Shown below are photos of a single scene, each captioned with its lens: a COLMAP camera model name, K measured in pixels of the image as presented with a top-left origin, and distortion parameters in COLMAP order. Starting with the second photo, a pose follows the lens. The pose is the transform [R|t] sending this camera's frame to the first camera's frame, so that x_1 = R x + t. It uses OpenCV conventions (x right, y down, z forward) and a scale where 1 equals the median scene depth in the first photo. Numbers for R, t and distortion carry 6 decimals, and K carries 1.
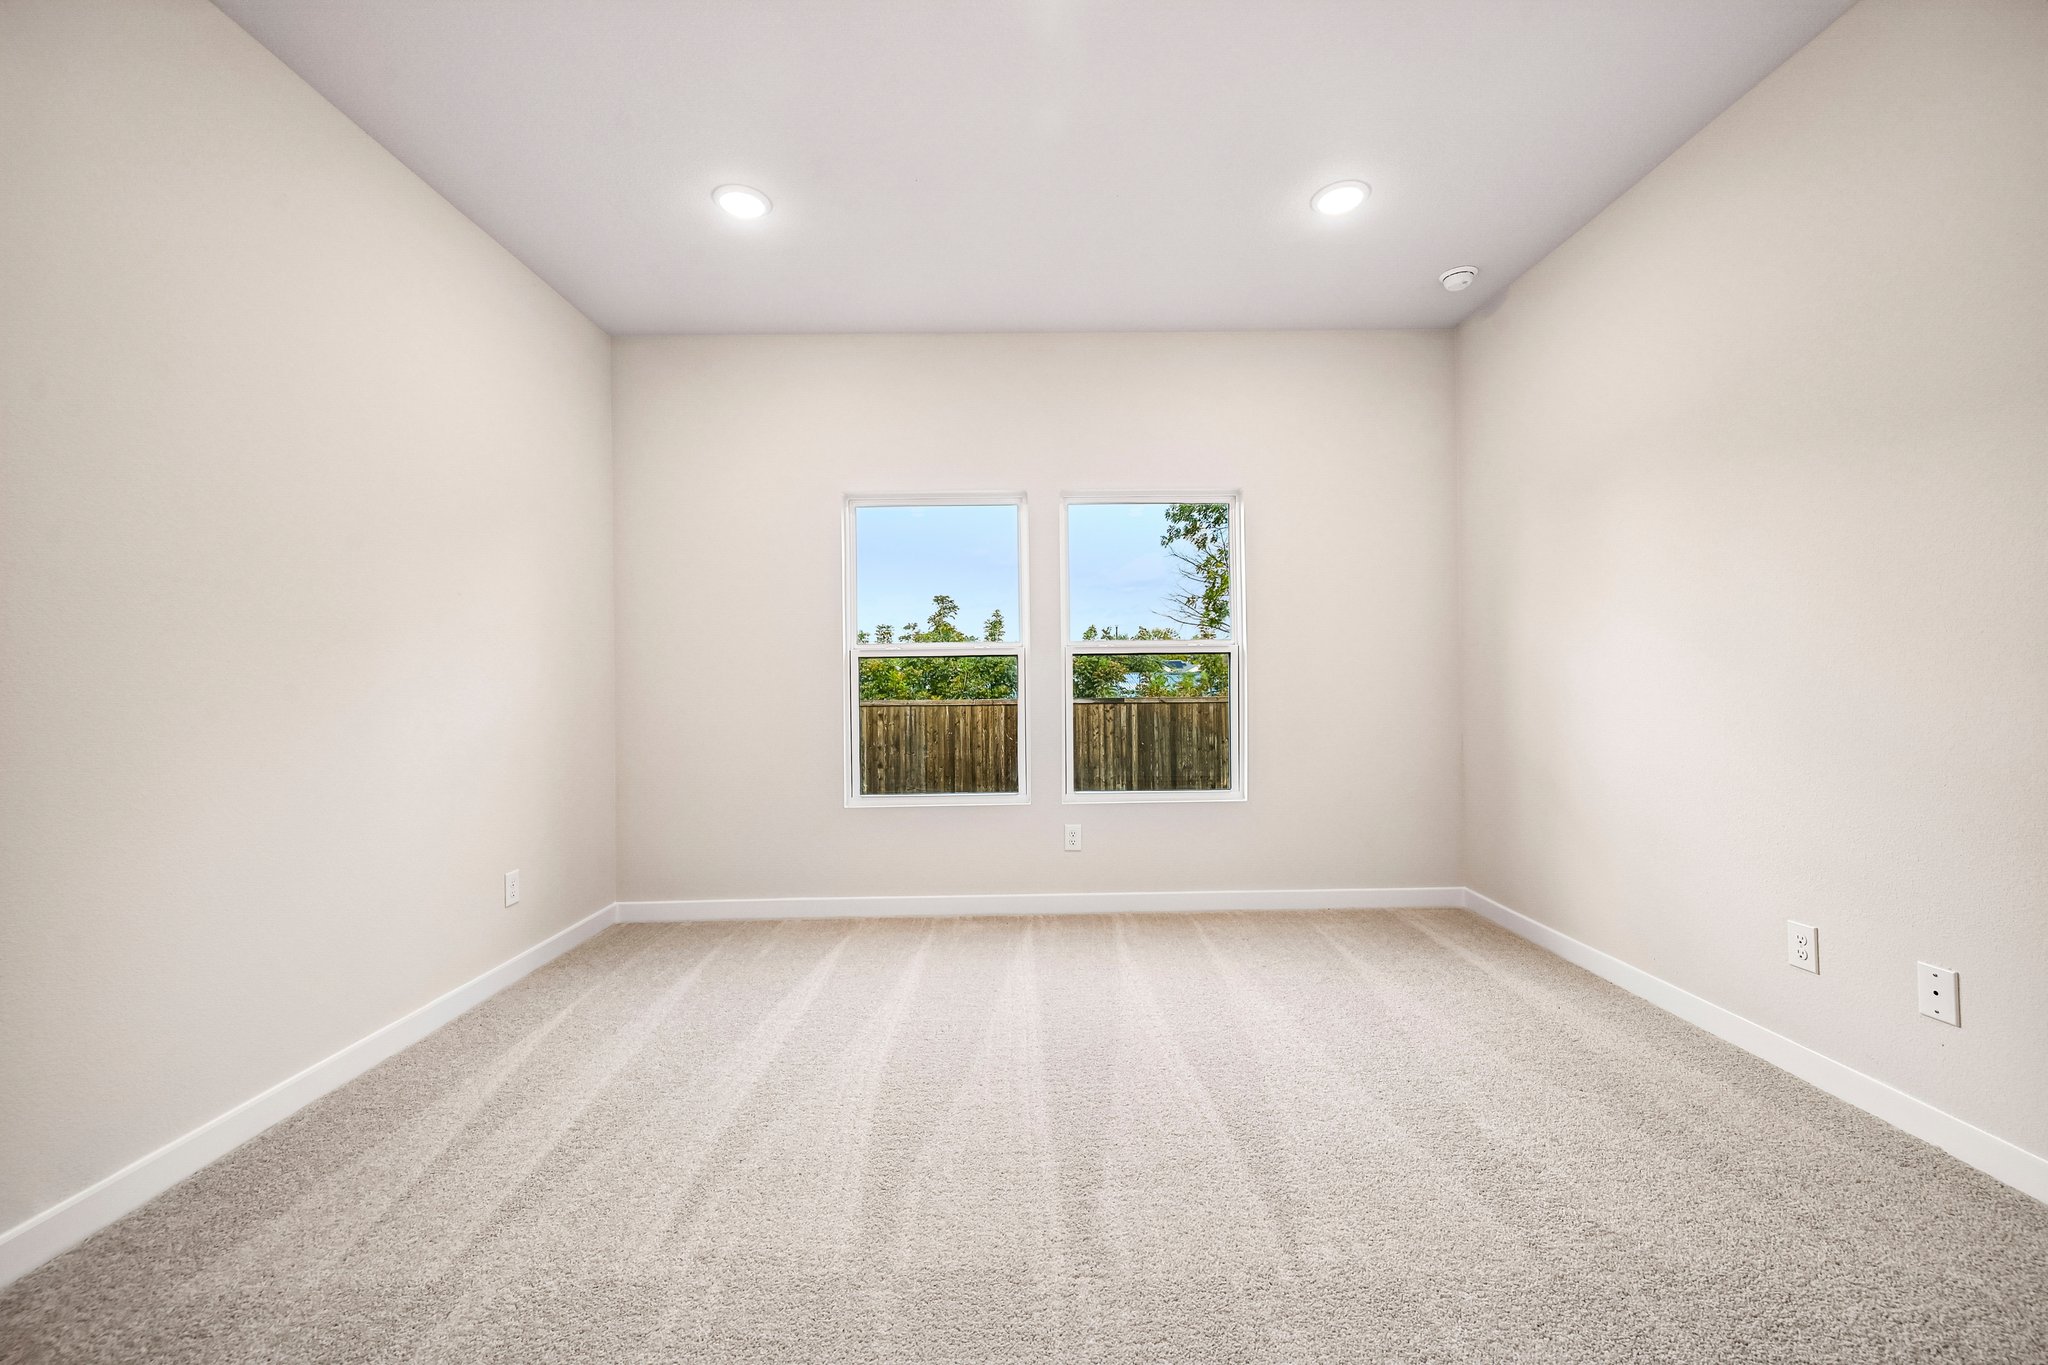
lens RADIAL K [[815.7, 0, 1031.3], [0, 815.7, 675.5], [0, 0, 1]] dist [0.002557, -0.001015]
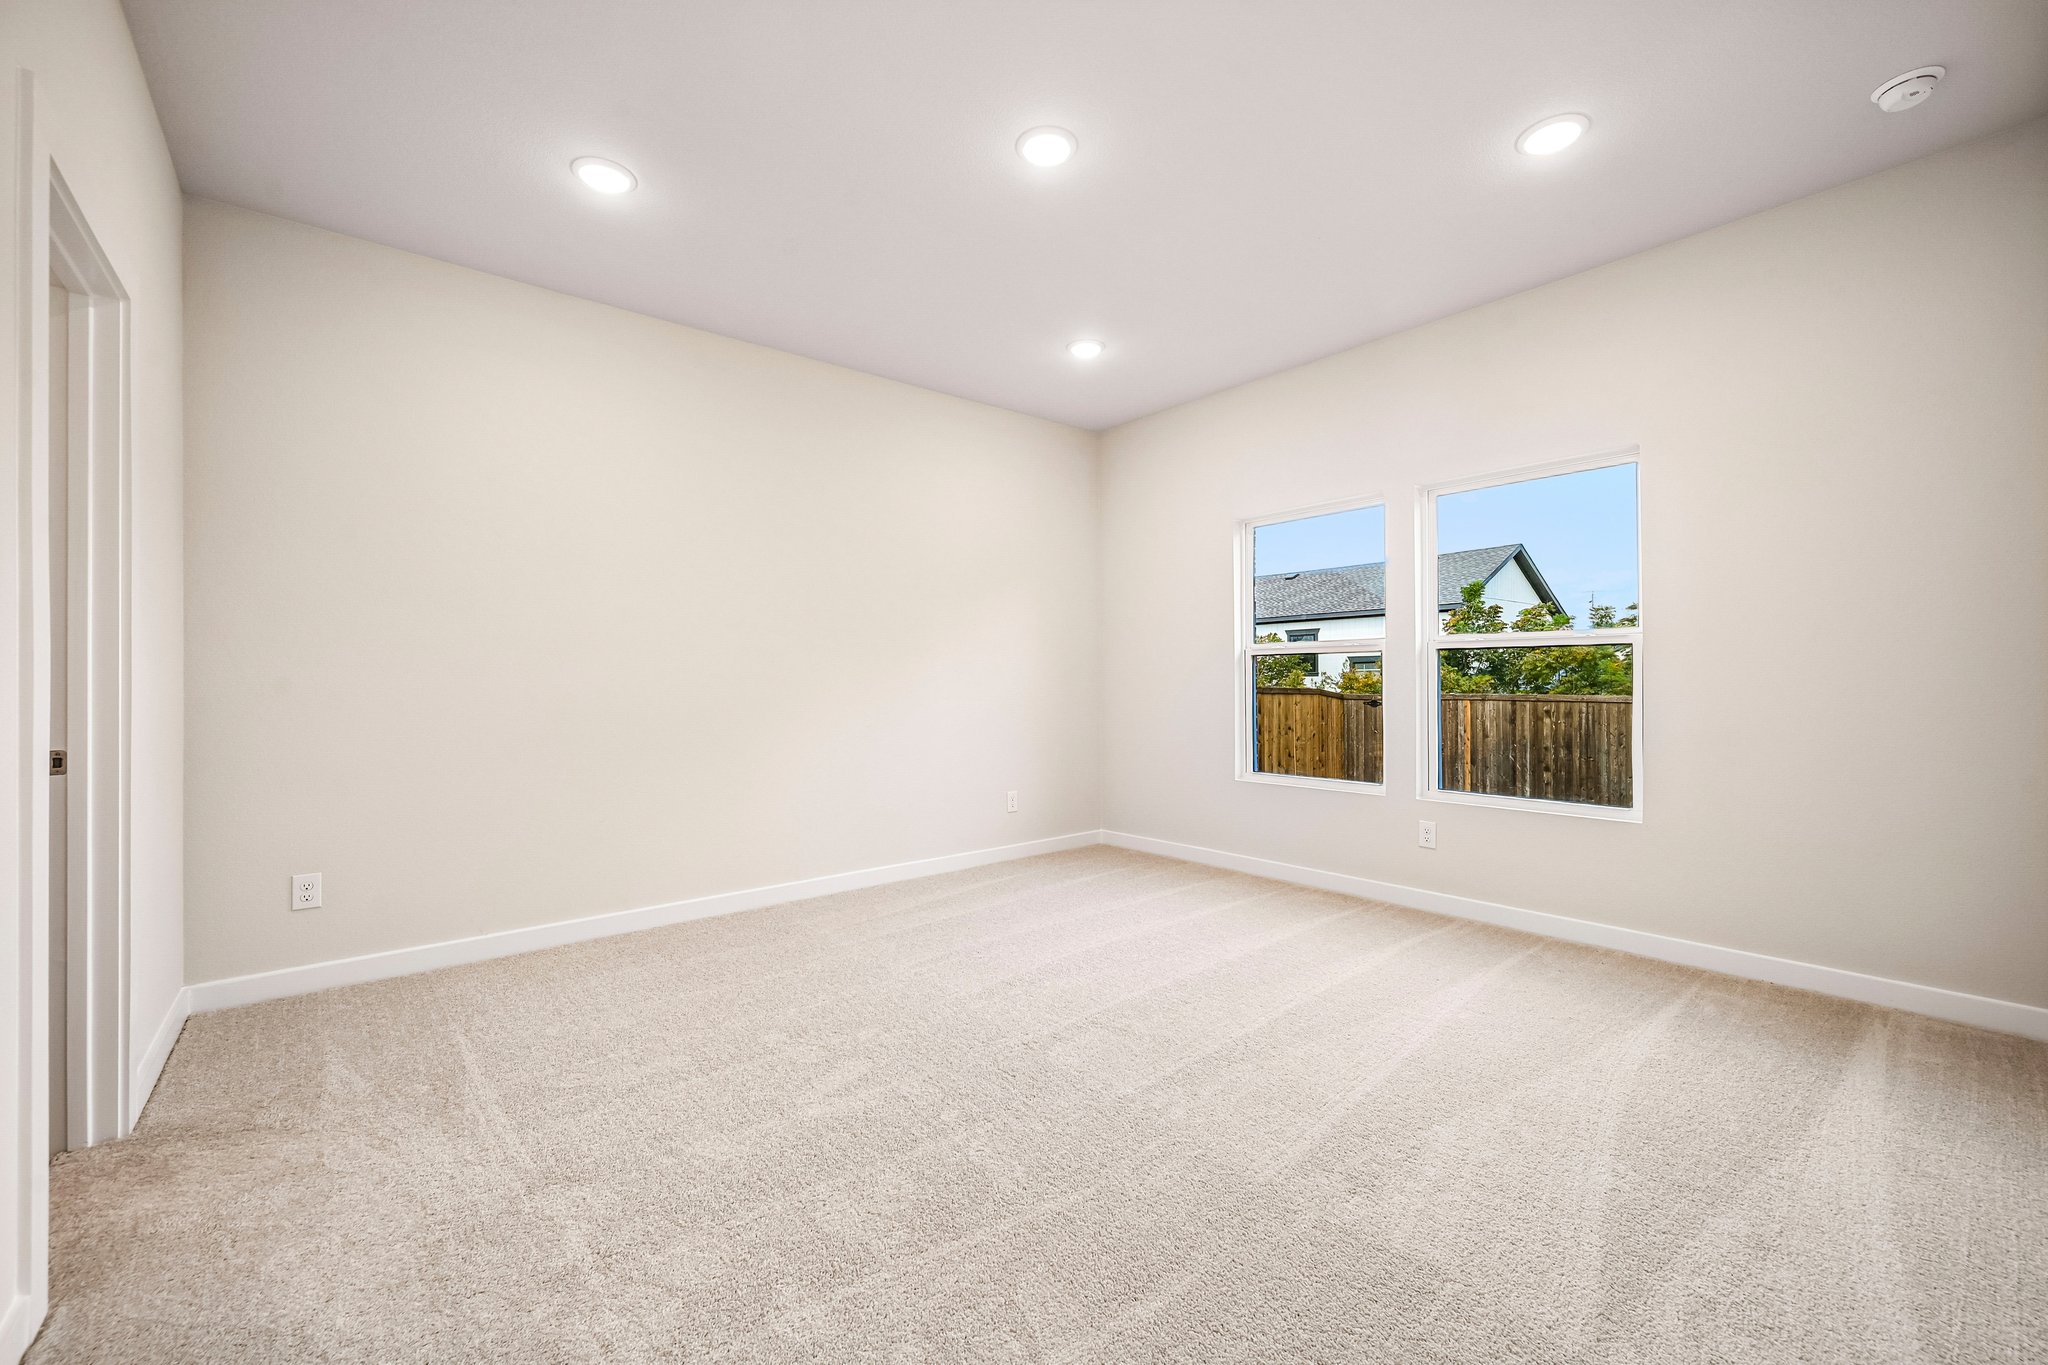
lens RADIAL K [[815.7, 0, 1022.2], [0, 815.7, 676.2], [0, 0, 1]] dist [0.002557, -0.001015]
pose [[0.630746, 0.007697, -0.775951, 0.500903], [0.003065, 0.999918, 0.012410, -0.008643], [0.775983, -0.010206, 0.630671, -0.009929]]
